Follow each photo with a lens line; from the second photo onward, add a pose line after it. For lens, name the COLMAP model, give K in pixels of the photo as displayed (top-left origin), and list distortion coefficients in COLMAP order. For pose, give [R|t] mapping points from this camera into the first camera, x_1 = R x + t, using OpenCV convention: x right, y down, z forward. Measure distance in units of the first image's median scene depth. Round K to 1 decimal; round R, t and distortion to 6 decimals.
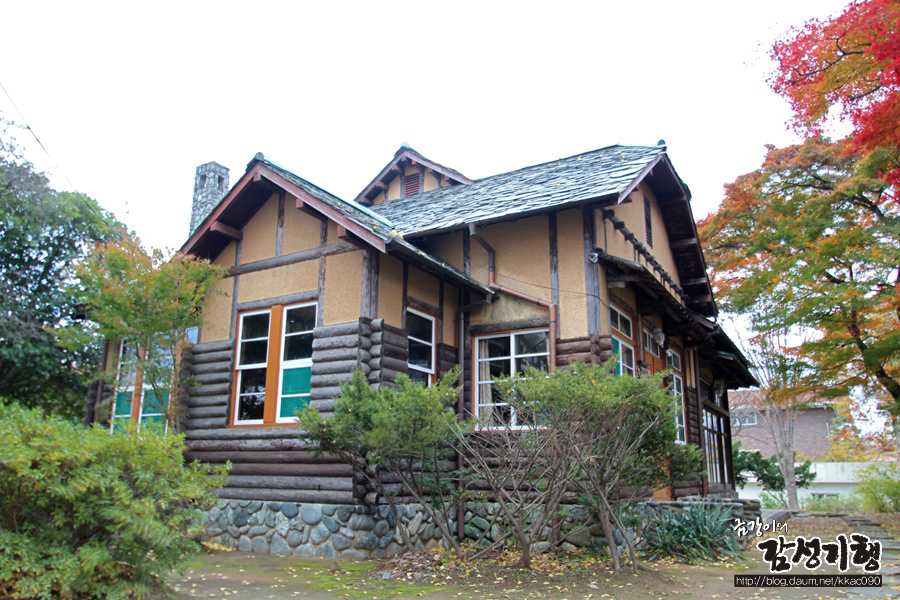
lens RADIAL K [[634.0, 0, 449.1], [0, 634.0, 324.7], [0, 0, 1]] dist [-0.005803, -0.002761]
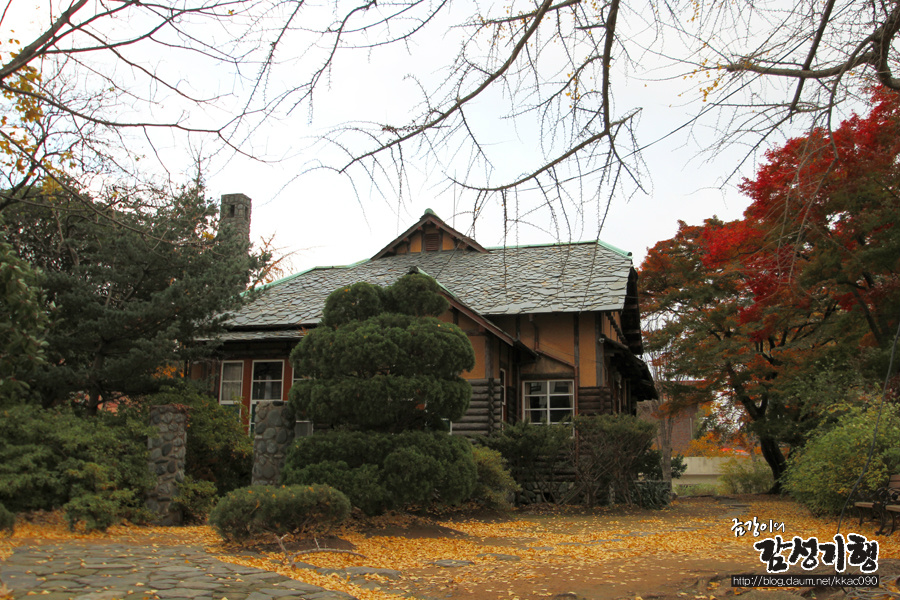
lens RADIAL K [[854.8, 0, 450.0], [0, 854.8, 300.0], [0, 0, 1]] dist [0.008374, 0.012688]
pose [[0.962030, 0.050537, 0.268224, -0.752409], [-0.060235, 0.997790, 0.028046, -0.241632], [-0.266214, -0.043138, 0.962948, -1.063813]]
